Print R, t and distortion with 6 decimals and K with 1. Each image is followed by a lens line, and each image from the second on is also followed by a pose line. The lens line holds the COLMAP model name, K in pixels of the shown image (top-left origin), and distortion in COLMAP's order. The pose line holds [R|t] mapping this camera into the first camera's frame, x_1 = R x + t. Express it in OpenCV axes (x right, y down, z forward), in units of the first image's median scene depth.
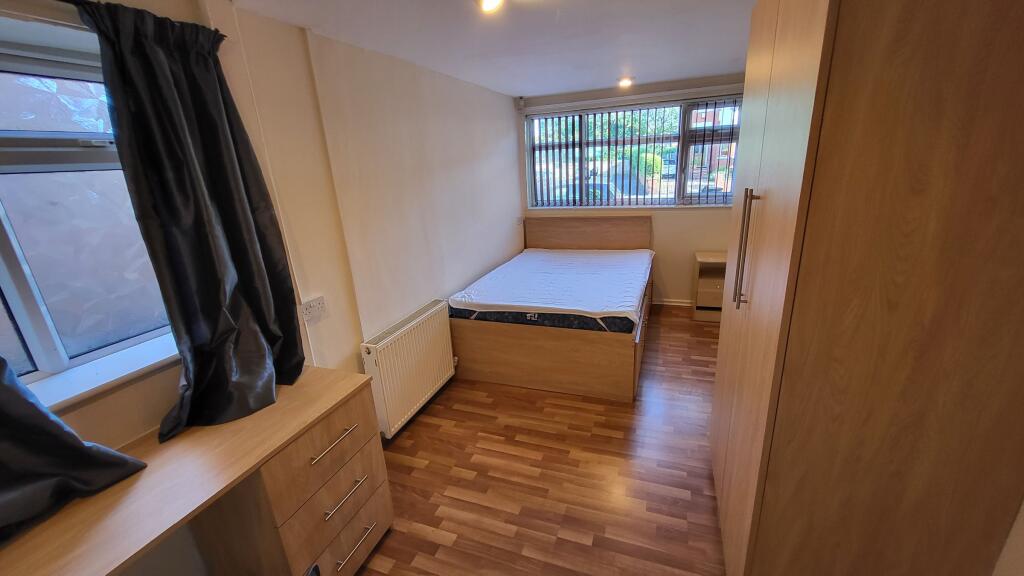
lens RADIAL K [[400.3, 0, 513.4], [0, 400.3, 288.1], [0, 0, 1]] dist [0.002391, -0.000117]
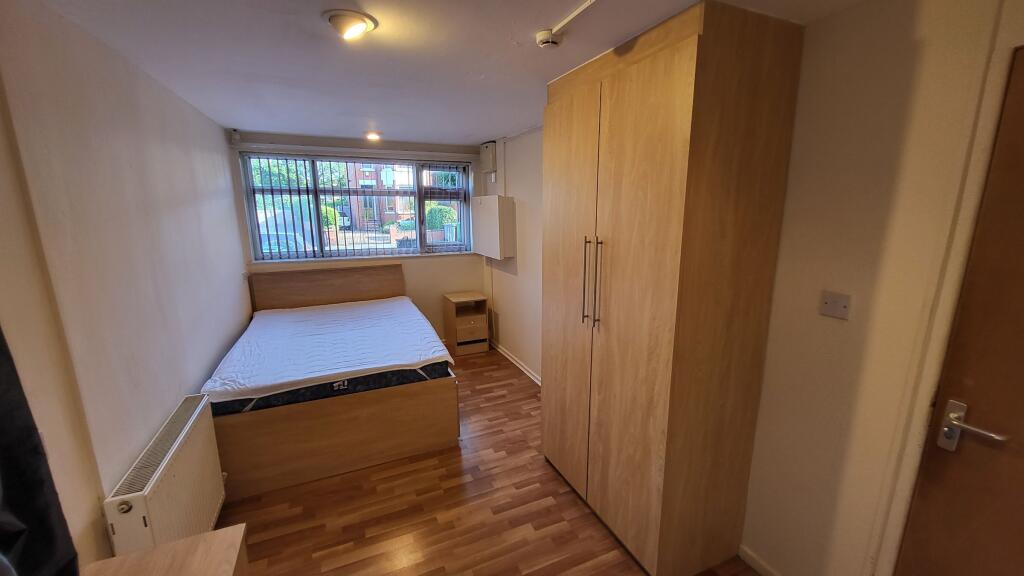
lens RADIAL K [[400.3, 0, 513.4], [0, 400.3, 289.3], [0, 0, 1]] dist [0.002391, -0.000117]
pose [[0.715087, -0.086890, 0.693614, -0.246760], [0.170177, 0.984031, -0.052173, -0.020867], [-0.678004, 0.155345, 0.718455, 0.107013]]
